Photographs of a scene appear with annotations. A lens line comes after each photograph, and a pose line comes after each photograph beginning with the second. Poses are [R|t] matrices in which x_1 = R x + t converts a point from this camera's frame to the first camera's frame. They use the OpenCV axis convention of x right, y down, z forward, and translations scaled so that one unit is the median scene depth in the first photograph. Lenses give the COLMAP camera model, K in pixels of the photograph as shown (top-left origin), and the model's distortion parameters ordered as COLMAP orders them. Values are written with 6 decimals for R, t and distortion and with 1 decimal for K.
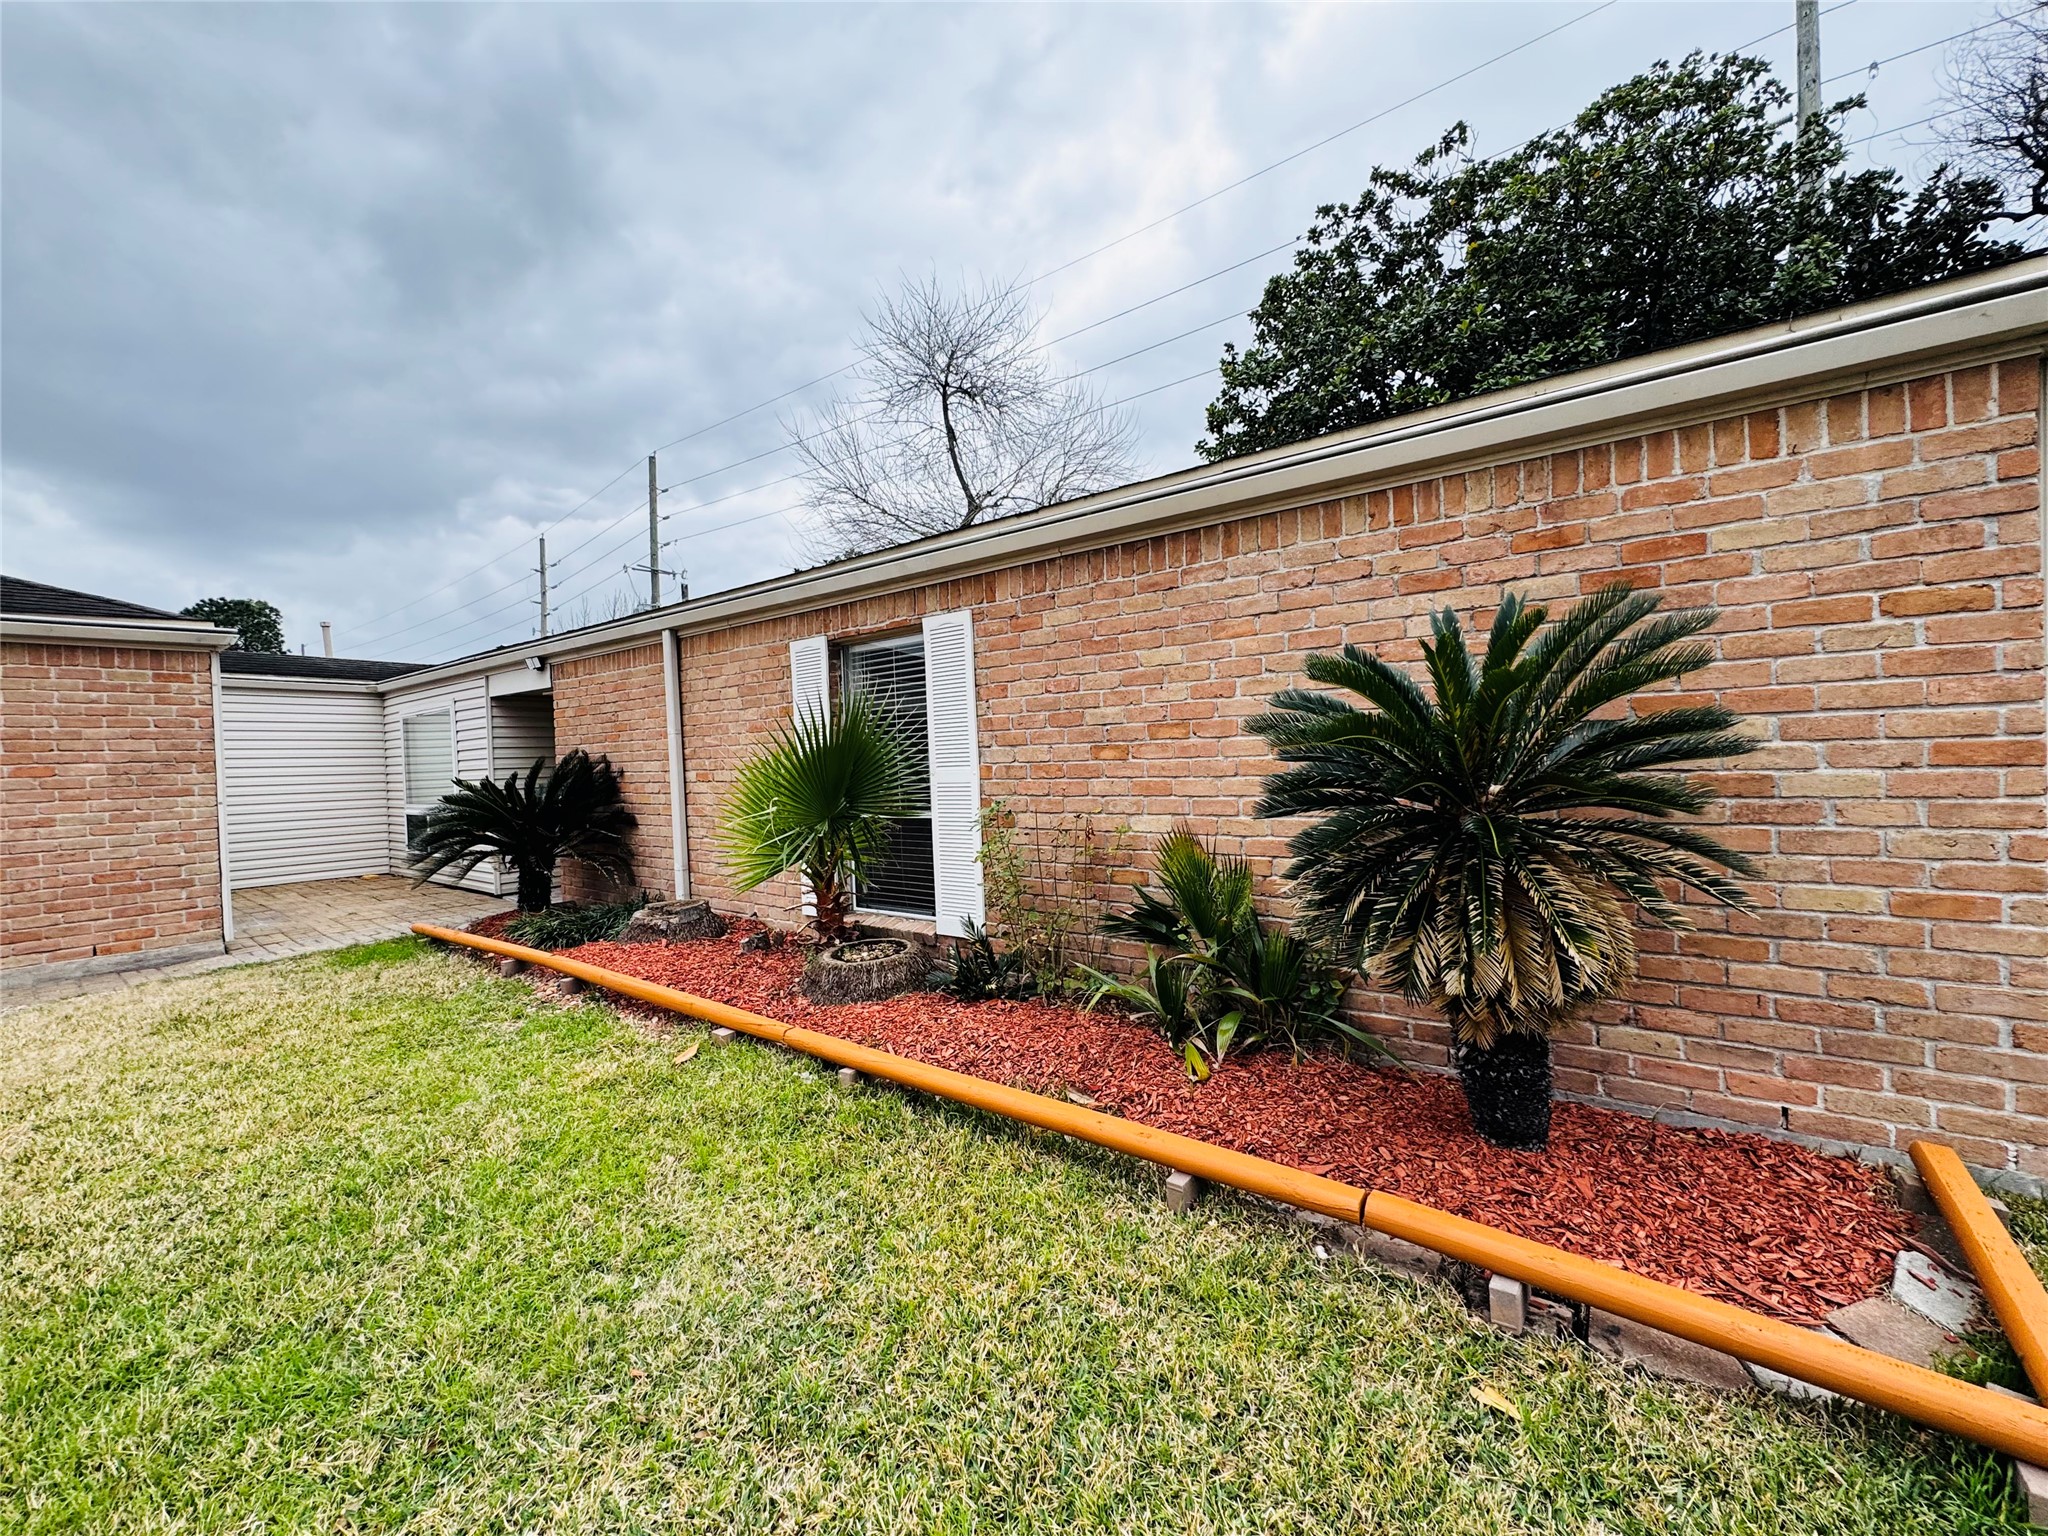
lens RADIAL K [[817.1, 0, 1019.0], [0, 817.1, 771.0], [0, 0, 1]] dist [-0.003205, -0.000215]
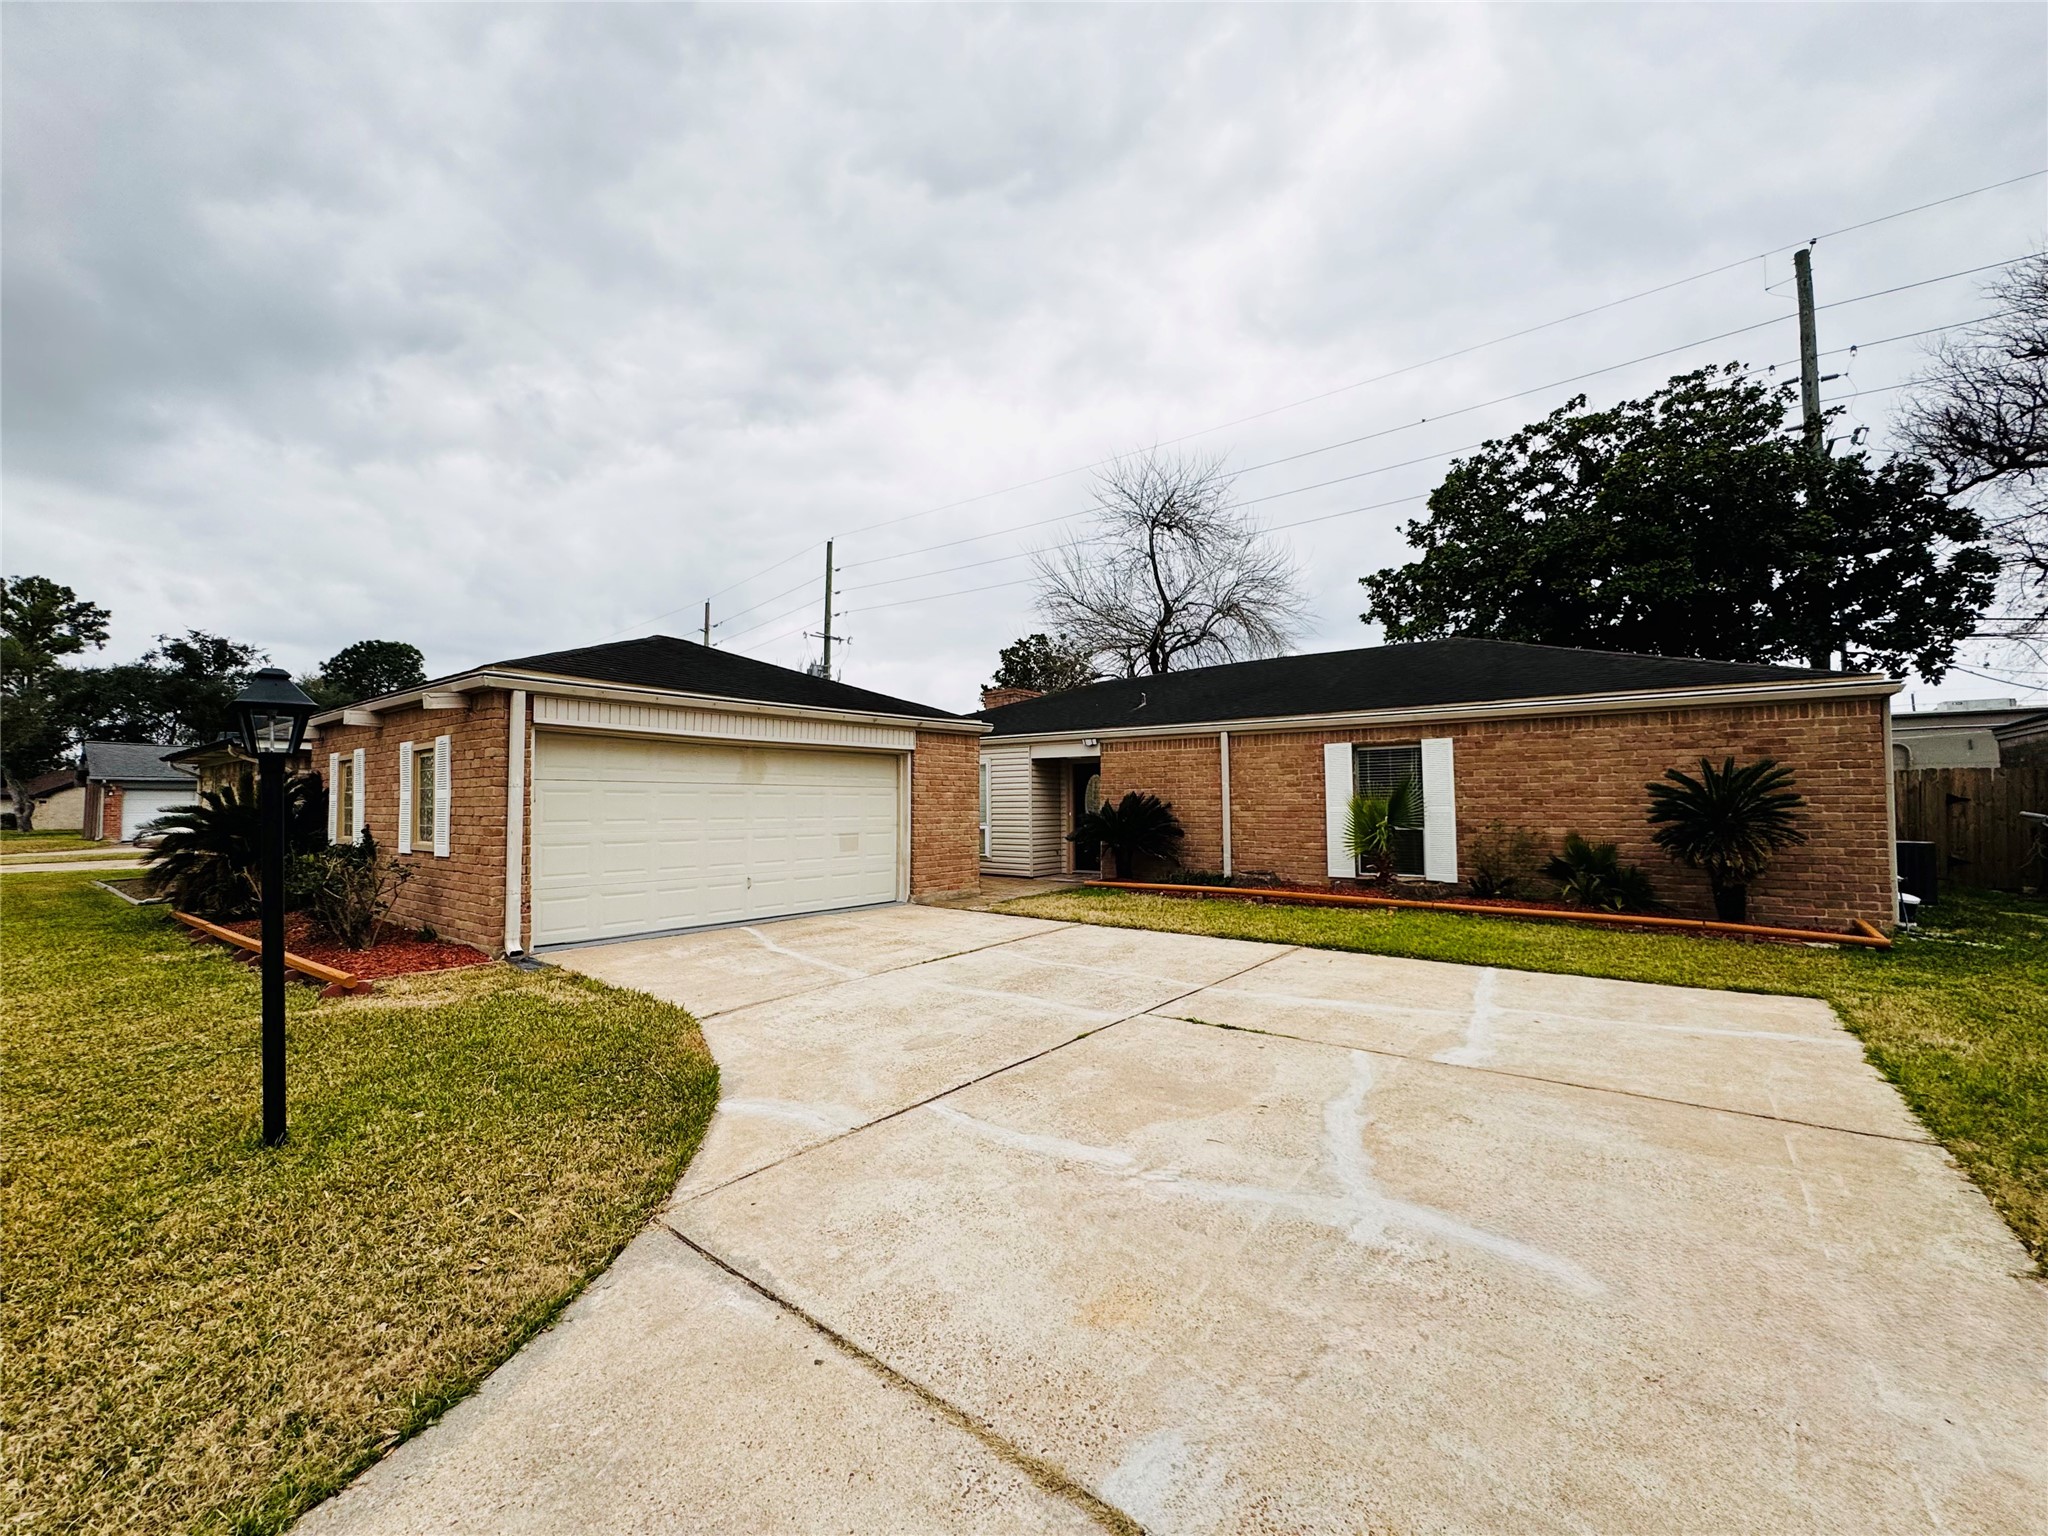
lens RADIAL K [[817.1, 0, 1026.6], [0, 817.1, 772.3], [0, 0, 1]] dist [-0.003205, -0.000215]
pose [[0.999577, 0.028675, -0.004814, -1.287587], [-0.028907, 0.997876, -0.058372, 0.070381], [0.003130, 0.058487, 0.998283, -1.334407]]
